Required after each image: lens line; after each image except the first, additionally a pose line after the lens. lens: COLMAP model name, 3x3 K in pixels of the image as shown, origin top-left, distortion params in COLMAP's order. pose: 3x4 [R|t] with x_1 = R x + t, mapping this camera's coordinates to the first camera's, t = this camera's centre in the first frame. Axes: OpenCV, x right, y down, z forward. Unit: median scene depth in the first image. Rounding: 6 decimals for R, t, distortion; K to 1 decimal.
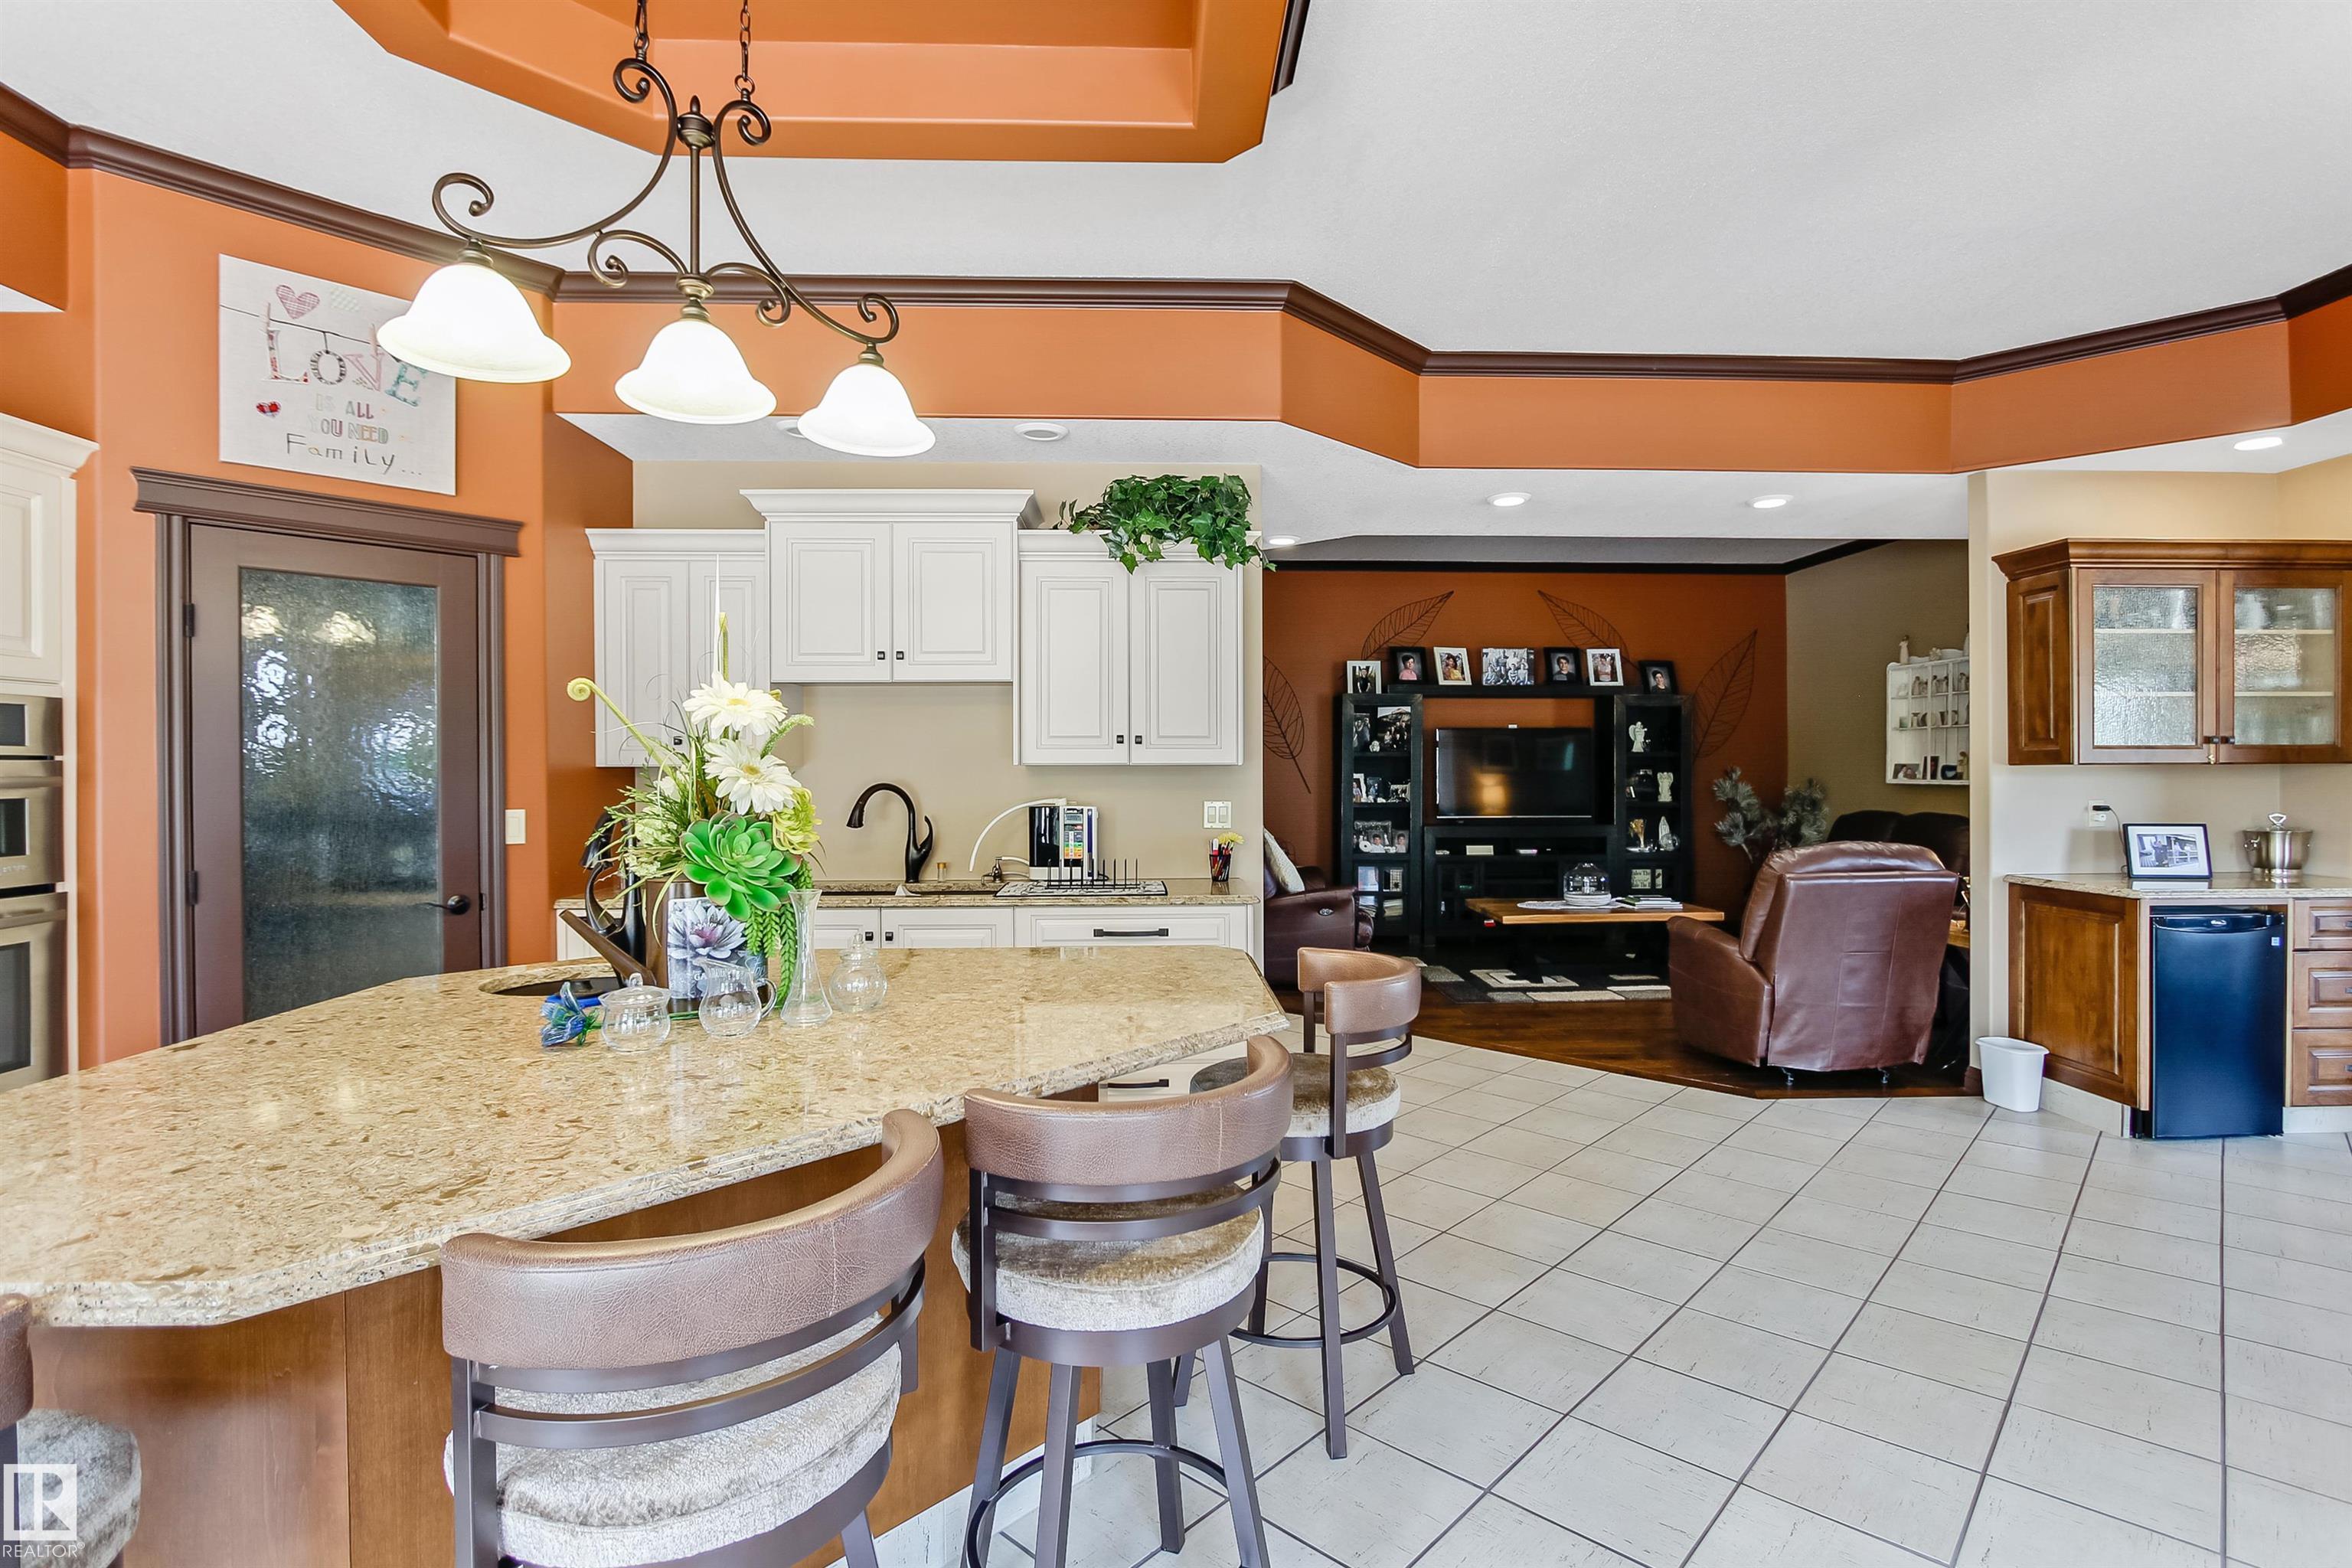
lens RADIAL K [[1162.4, 0, 1192.1], [0, 1162.4, 770.3], [0, 0, 1]] dist [-0.016974, 0.002239]
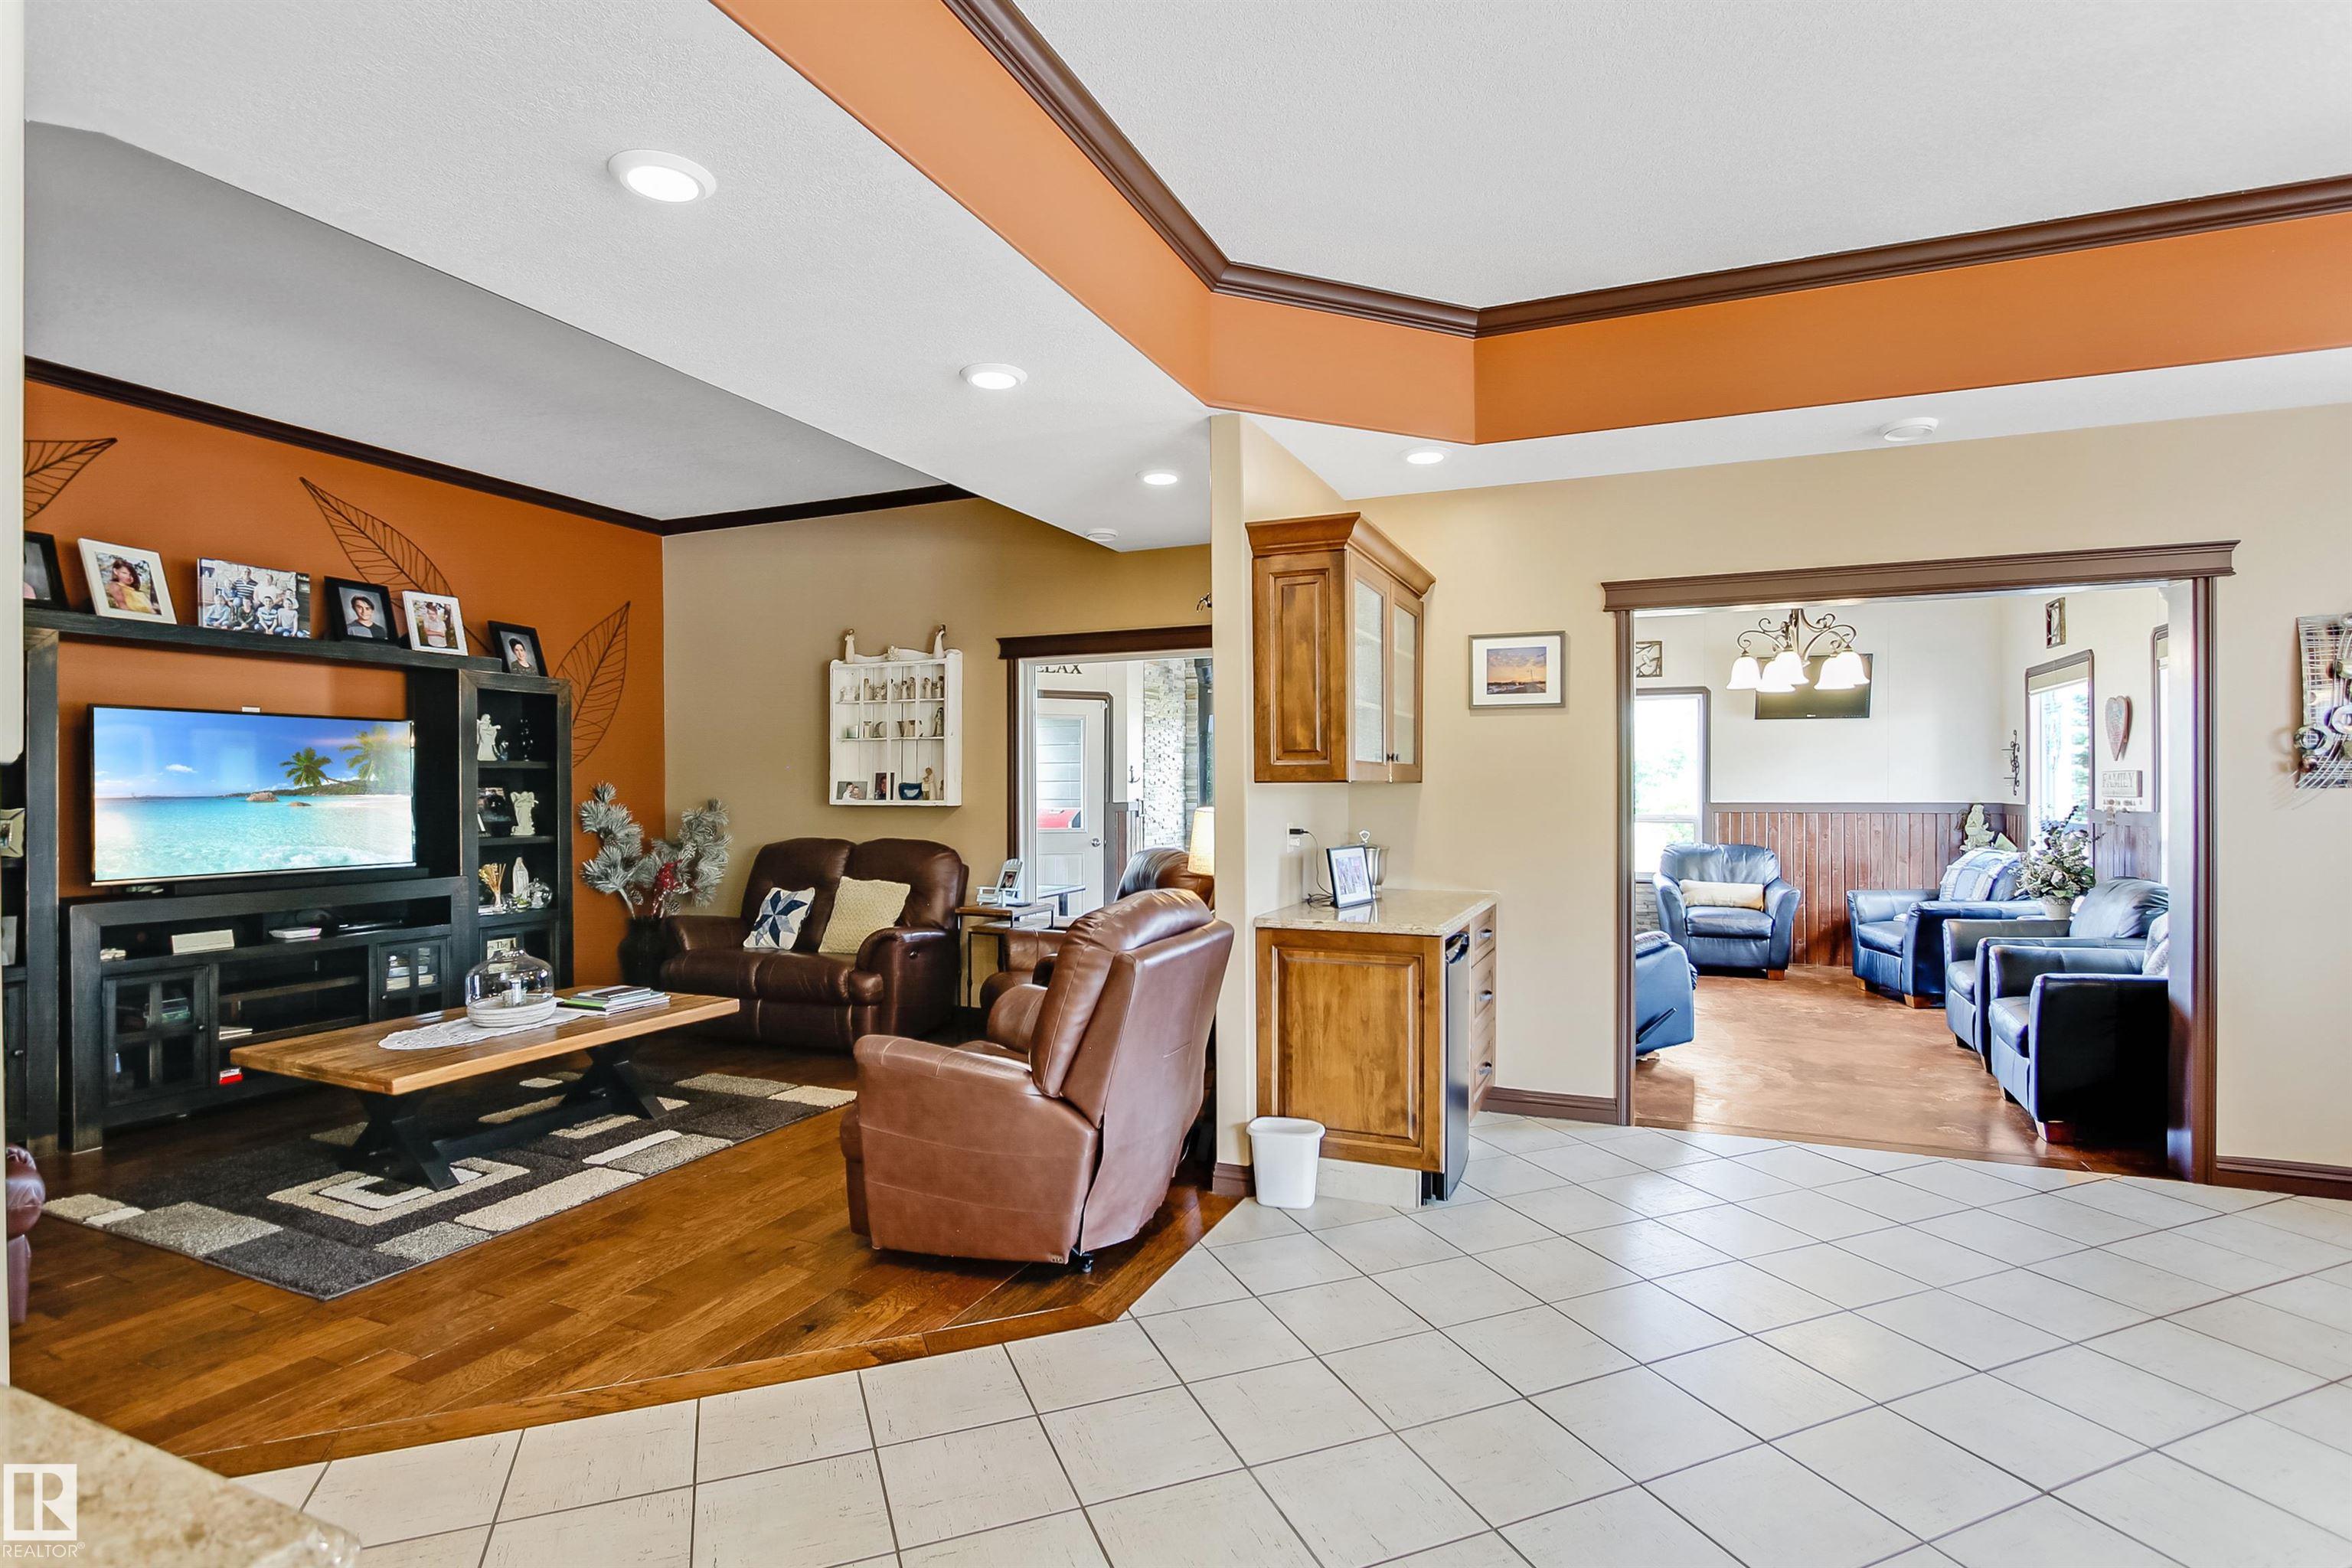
lens RADIAL K [[1132.5, 0, 1204.1], [0, 1132.5, 790.0], [0, 0, 1]] dist [-0.015359, 0.000071]
pose [[0.422745, -0.001567, 0.906247, -0.020319], [0.000086, 0.999999, 0.001689, -0.000501], [-0.906249, -0.000636, 0.422745, 0.419606]]
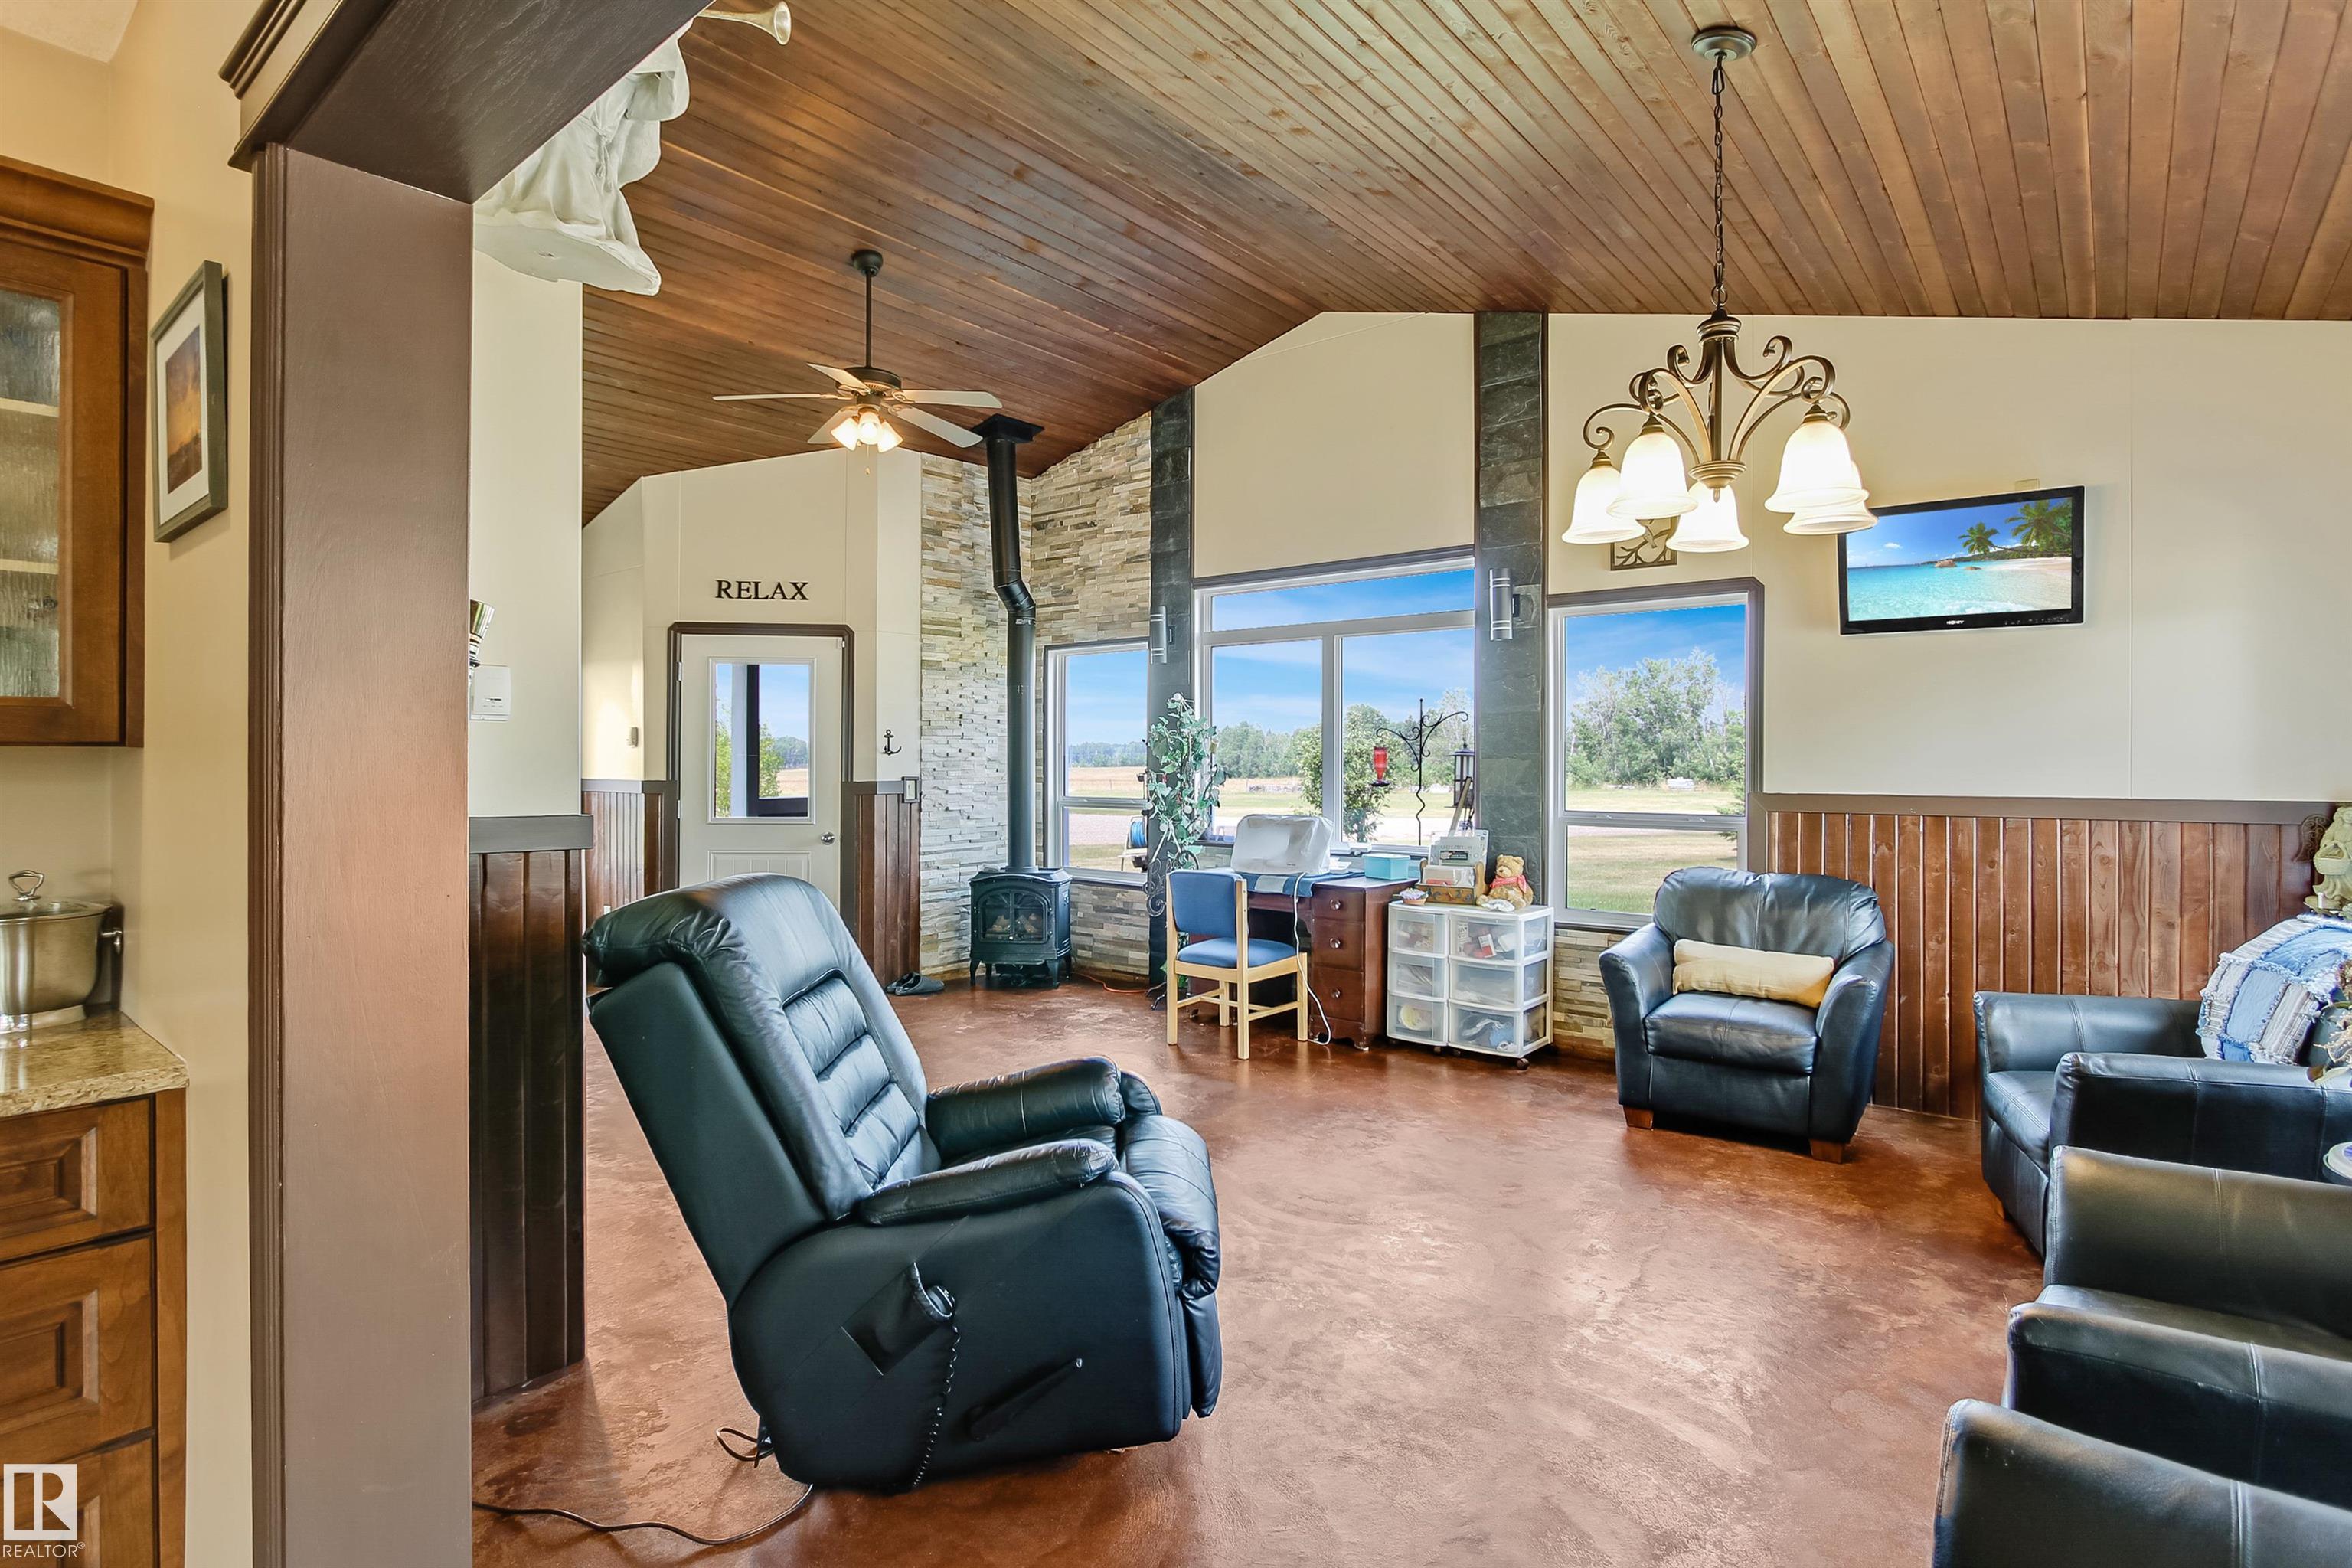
lens RADIAL K [[1162.4, 0, 1192.1], [0, 1162.4, 770.3], [0, 0, 1]] dist [-0.016974, 0.002239]
pose [[0.667901, -0.002987, 0.744244, 0.545694], [-0.001936, 0.999982, 0.005751, -0.001618], [-0.744247, -0.005282, 0.667883, 0.254556]]
